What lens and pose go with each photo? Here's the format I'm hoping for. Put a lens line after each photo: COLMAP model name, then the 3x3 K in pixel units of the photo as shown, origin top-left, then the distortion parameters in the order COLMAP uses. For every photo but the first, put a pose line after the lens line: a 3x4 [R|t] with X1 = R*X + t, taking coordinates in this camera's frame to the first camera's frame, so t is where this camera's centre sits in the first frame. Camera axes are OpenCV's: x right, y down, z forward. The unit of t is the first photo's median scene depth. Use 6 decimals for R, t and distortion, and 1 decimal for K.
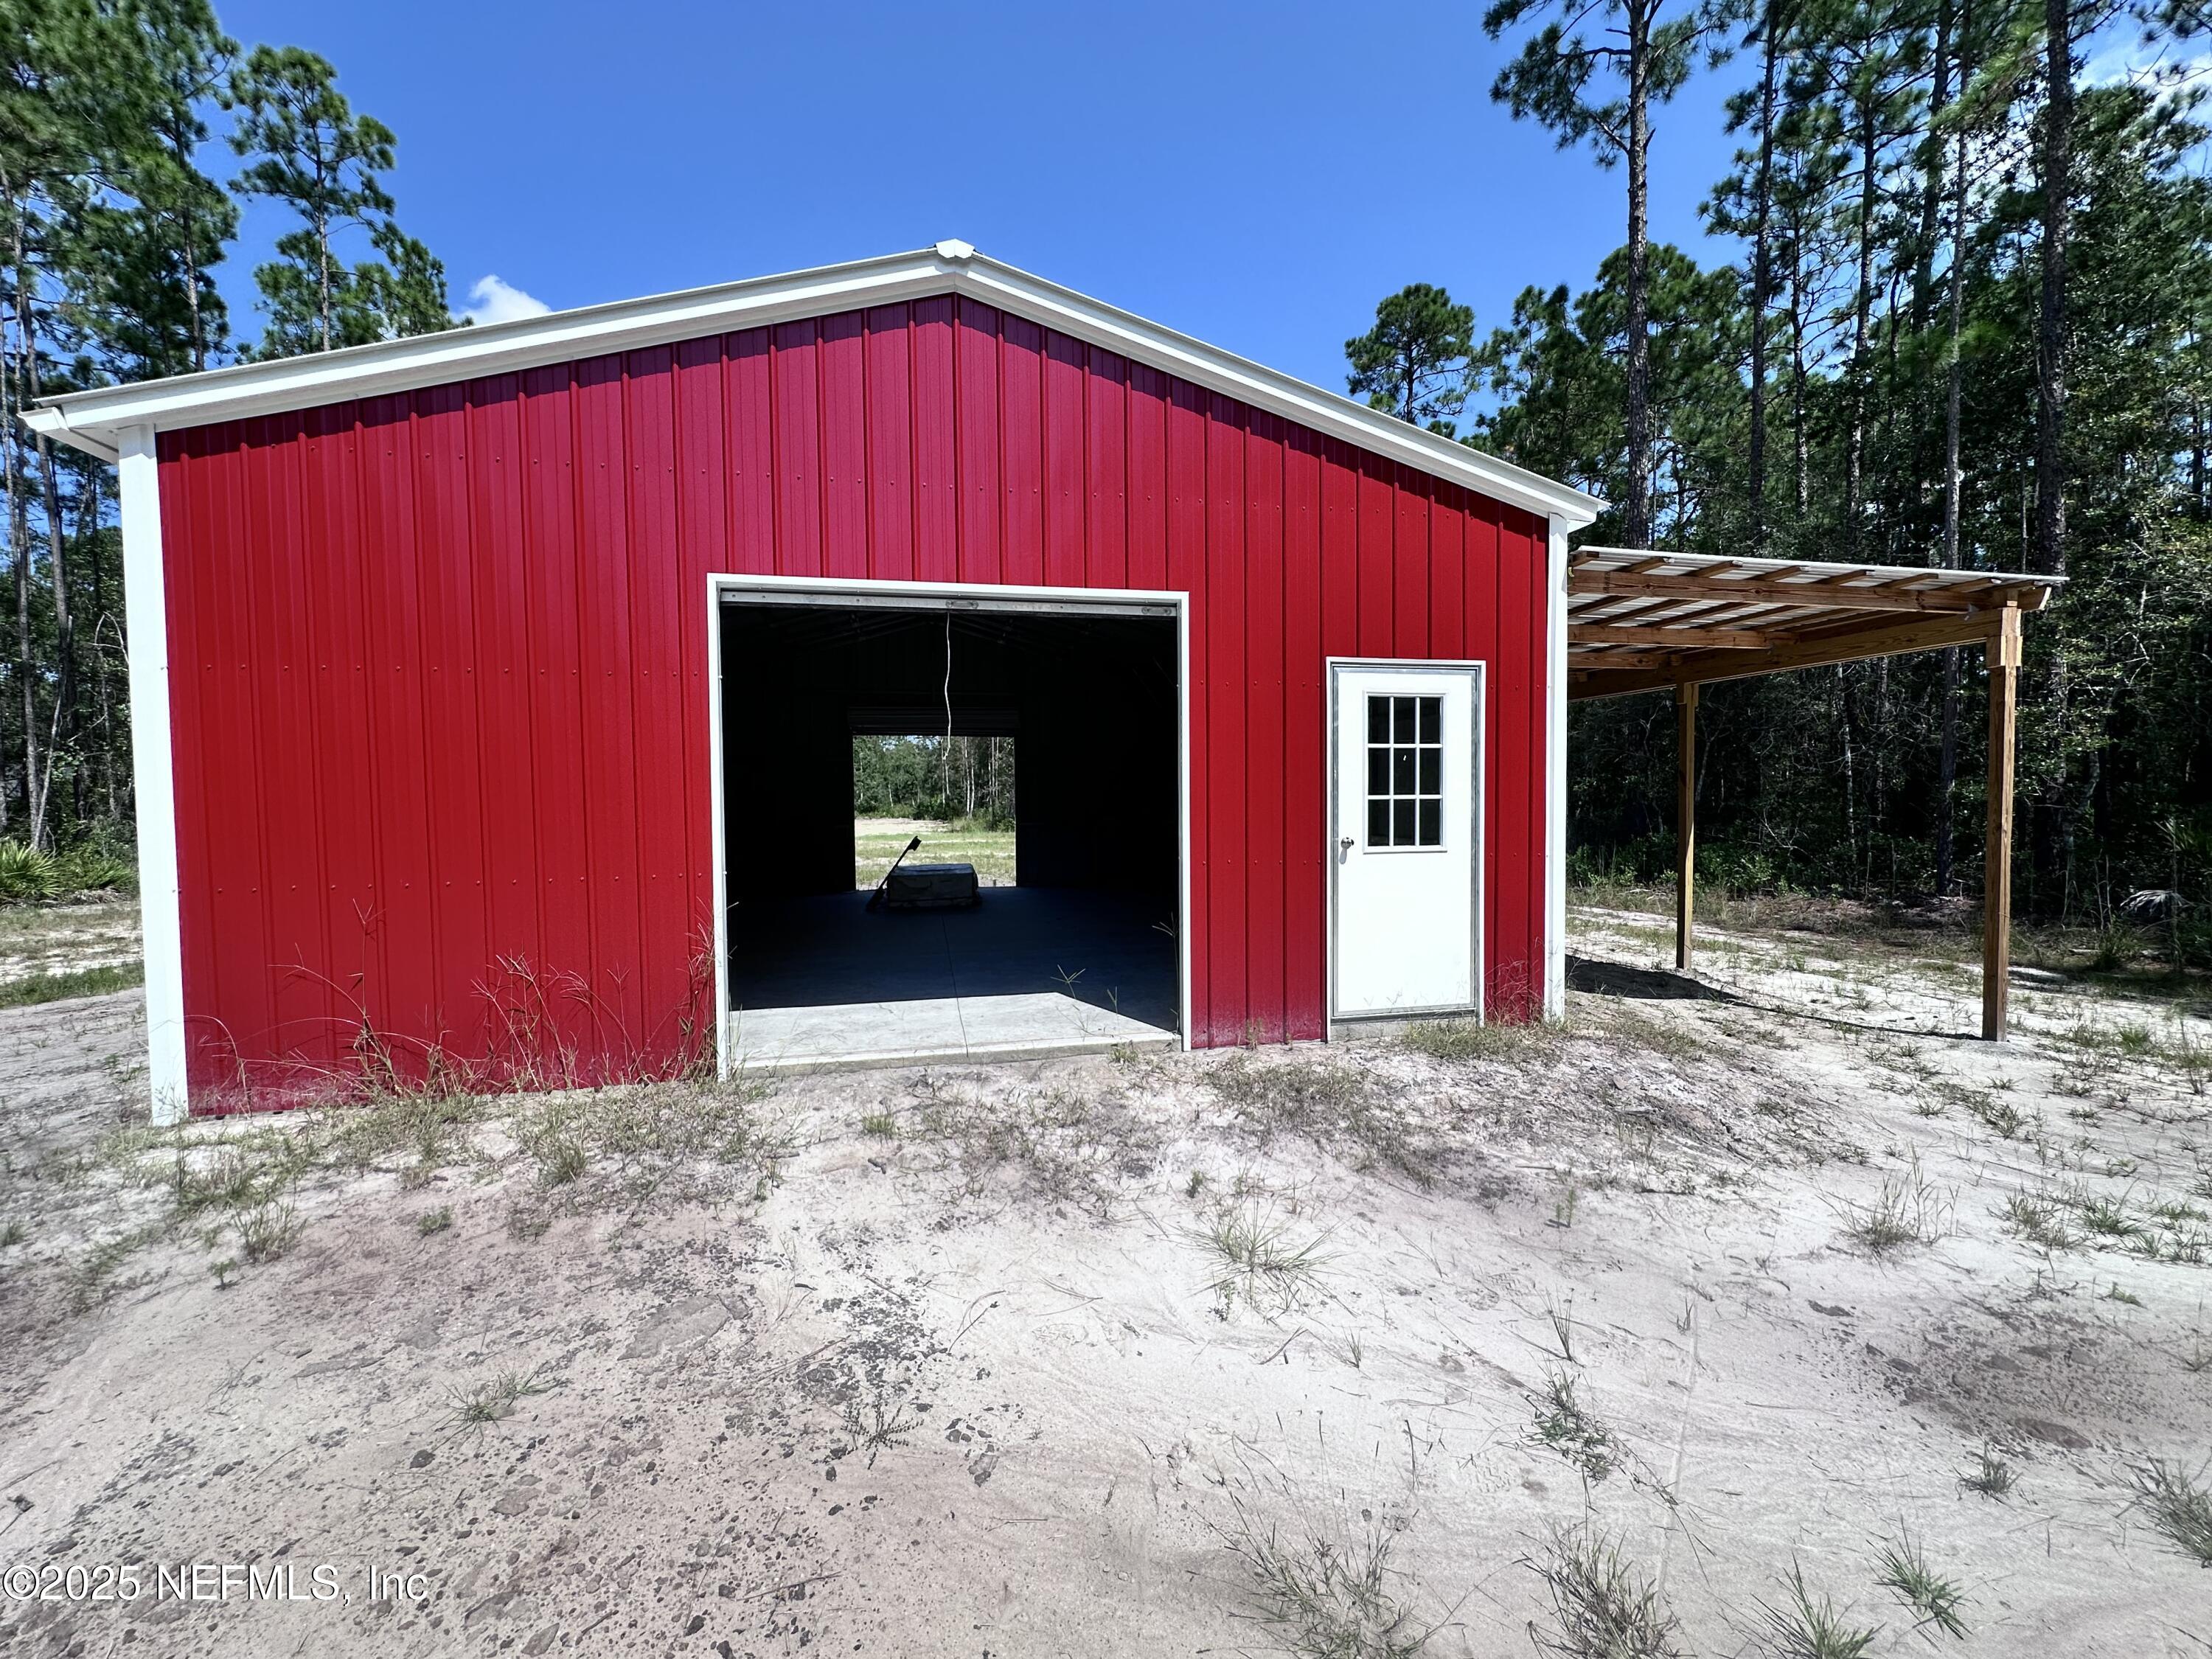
lens RADIAL K [[890.8, 0, 1110.2], [0, 890.8, 830.0], [0, 0, 1]] dist [-0.003883, 0.000194]
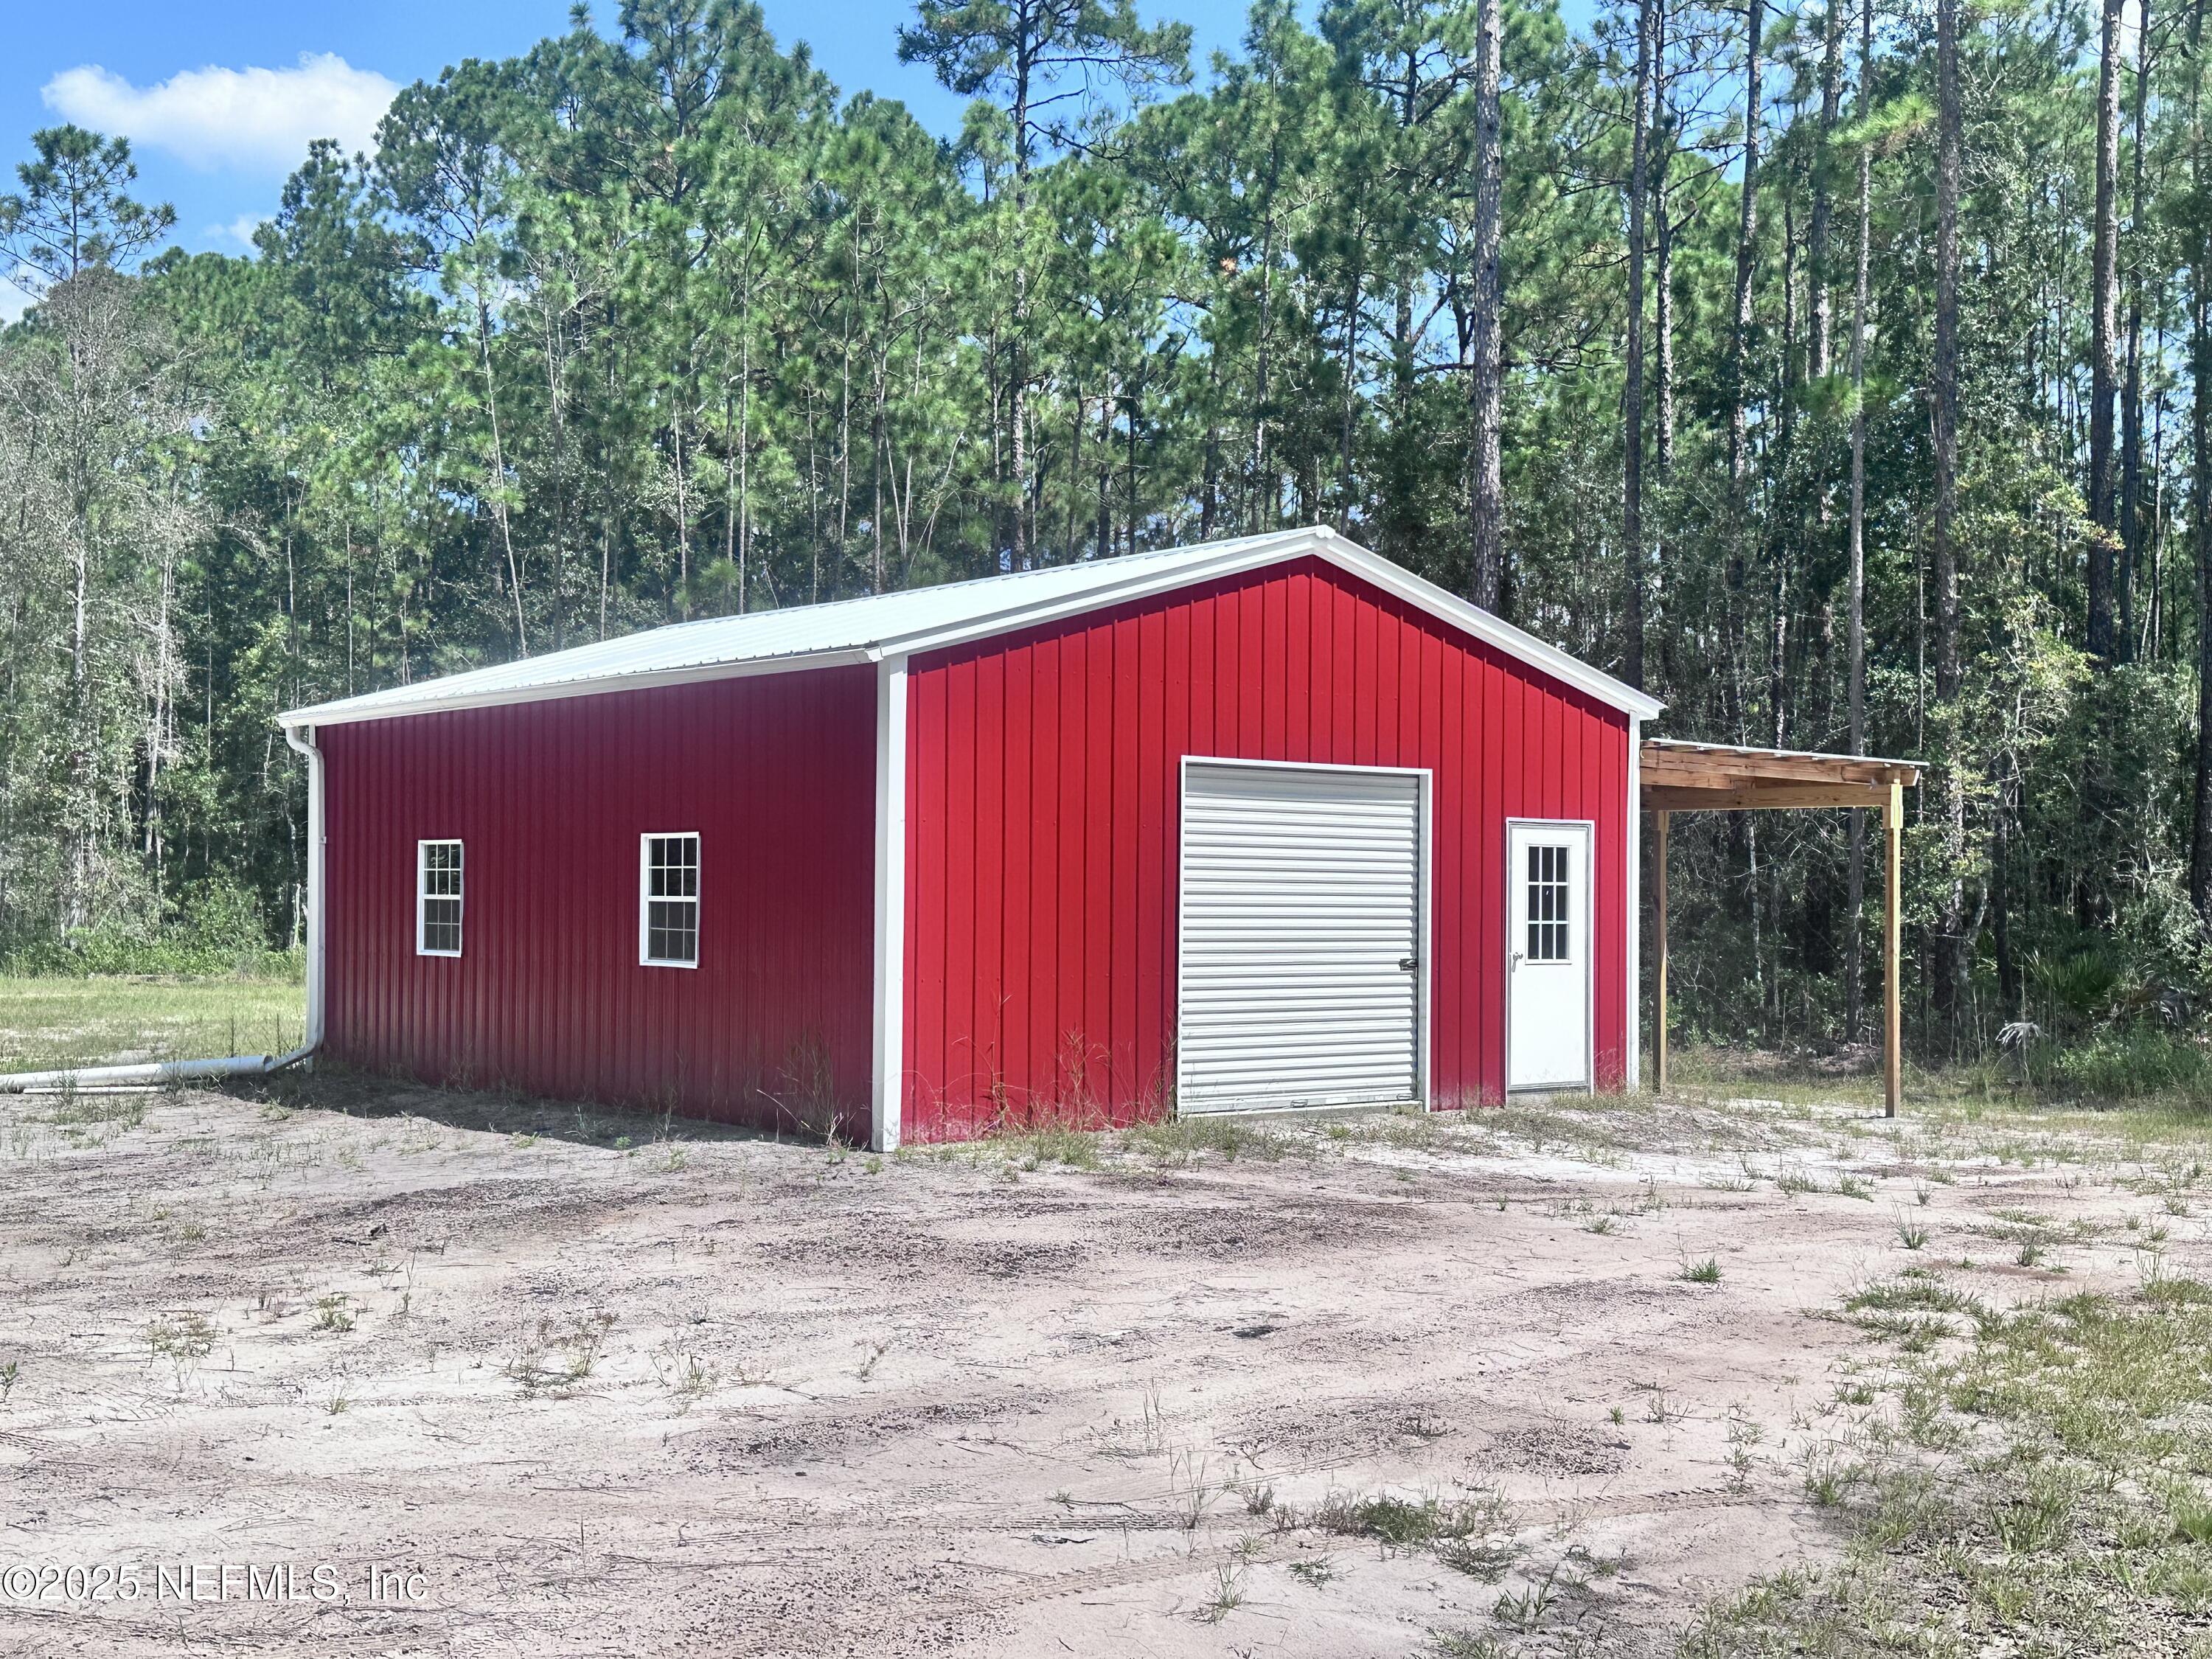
lens RADIAL K [[2591.2, 0, 1101.5], [0, 2591.2, 831.5], [0, 0, 1]] dist [0.034212, 0.000000]
pose [[0.888182, 0.031752, 0.458393, -1.994564], [-0.005569, 0.998280, -0.058358, 0.056188], [-0.459458, 0.049280, 0.886832, -2.083071]]
